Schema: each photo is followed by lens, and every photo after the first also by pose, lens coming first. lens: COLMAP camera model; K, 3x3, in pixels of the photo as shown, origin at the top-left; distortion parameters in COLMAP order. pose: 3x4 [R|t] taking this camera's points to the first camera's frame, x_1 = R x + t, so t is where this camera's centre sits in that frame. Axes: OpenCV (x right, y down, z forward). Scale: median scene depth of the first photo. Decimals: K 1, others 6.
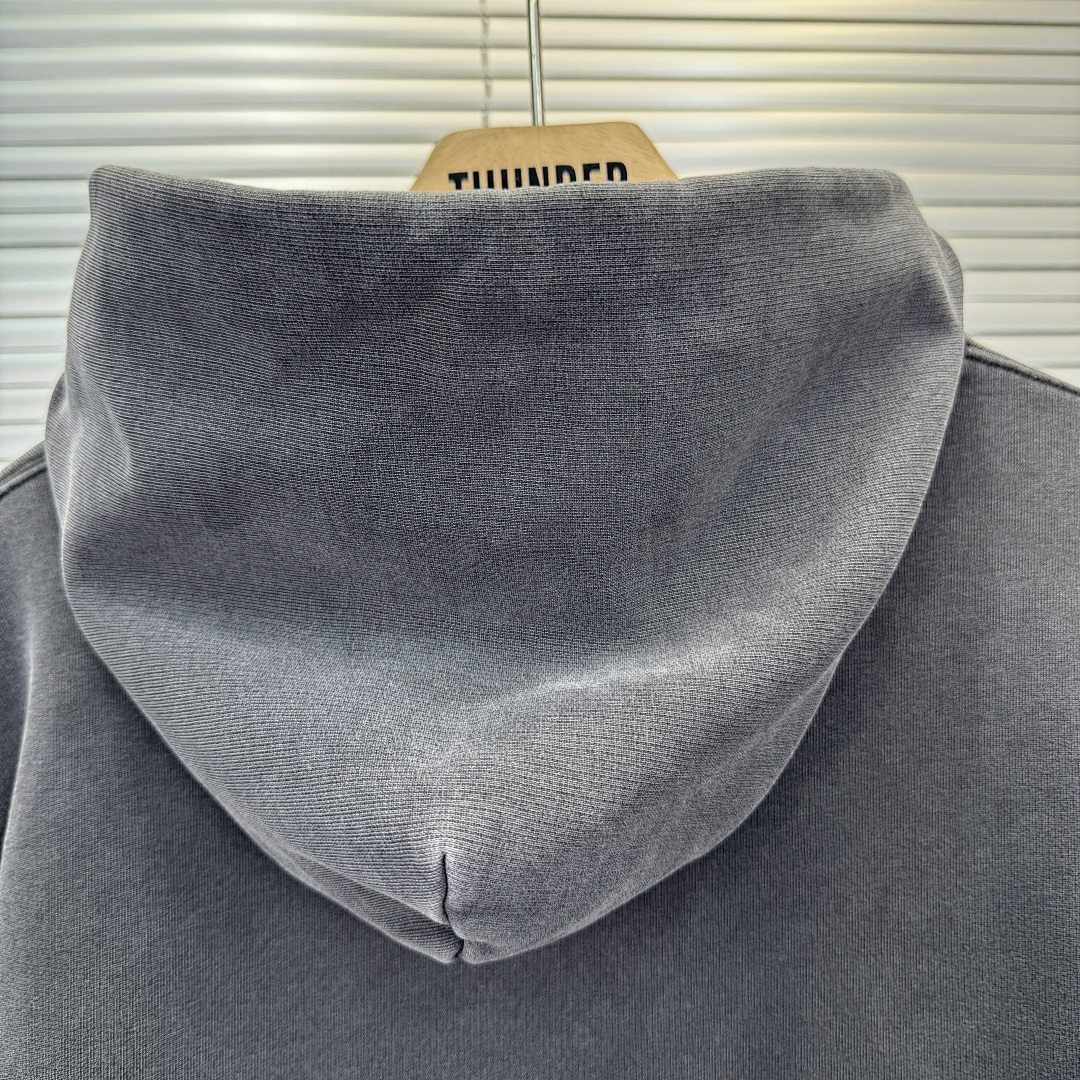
lens RADIAL K [[980.0, 0, 540.0], [0, 980.0, 540.0], [0, 0, 1]] dist [0.041384, -0.007363]
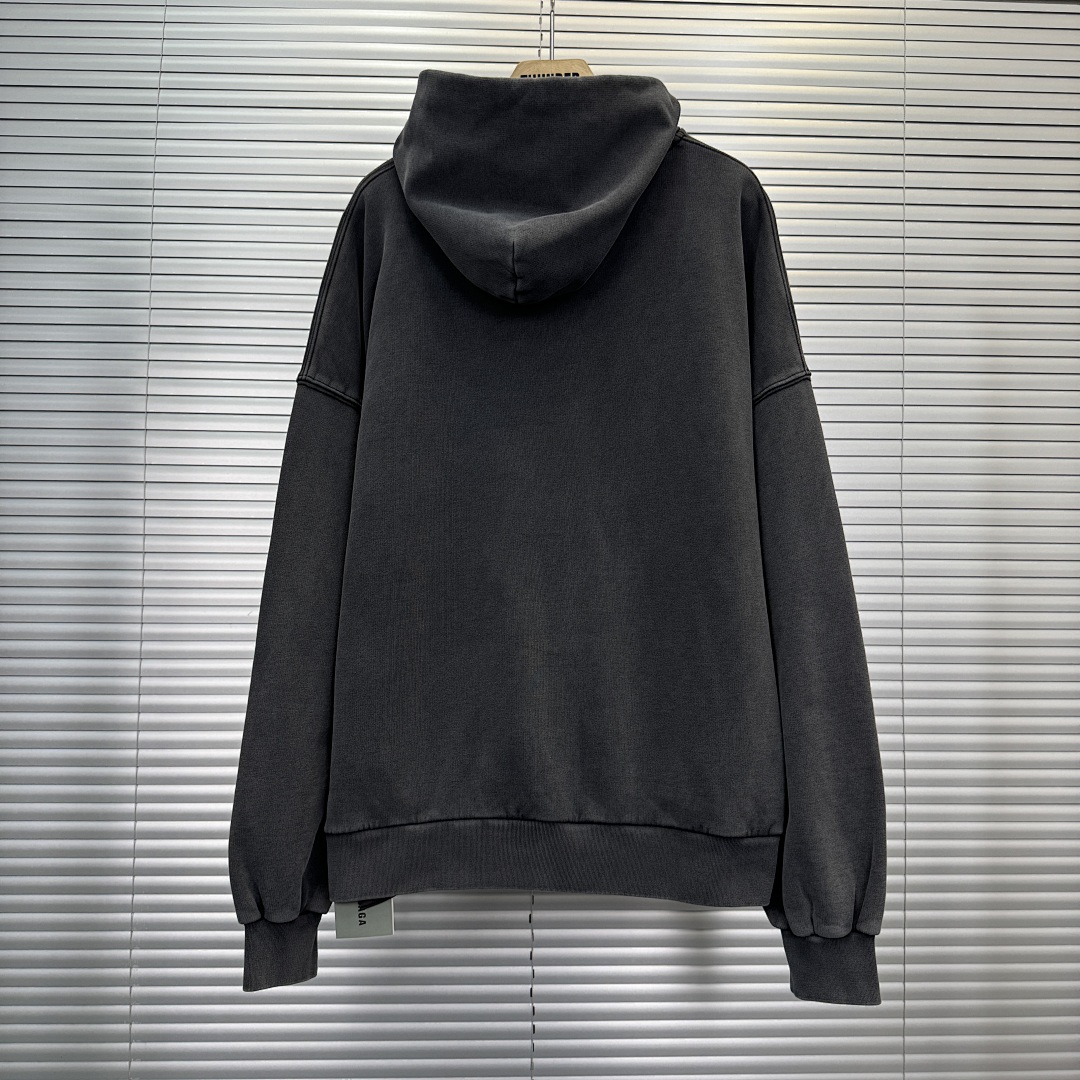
lens RADIAL K [[980.0, 0, 540.0], [0, 980.0, 540.0], [0, 0, 1]] dist [0.041384, -0.007363]
pose [[0.997580, 0.047854, -0.050437, 0.242852], [-0.044306, 0.996615, 0.069246, 1.089607], [0.053580, -0.066844, 0.996324, -2.755268]]
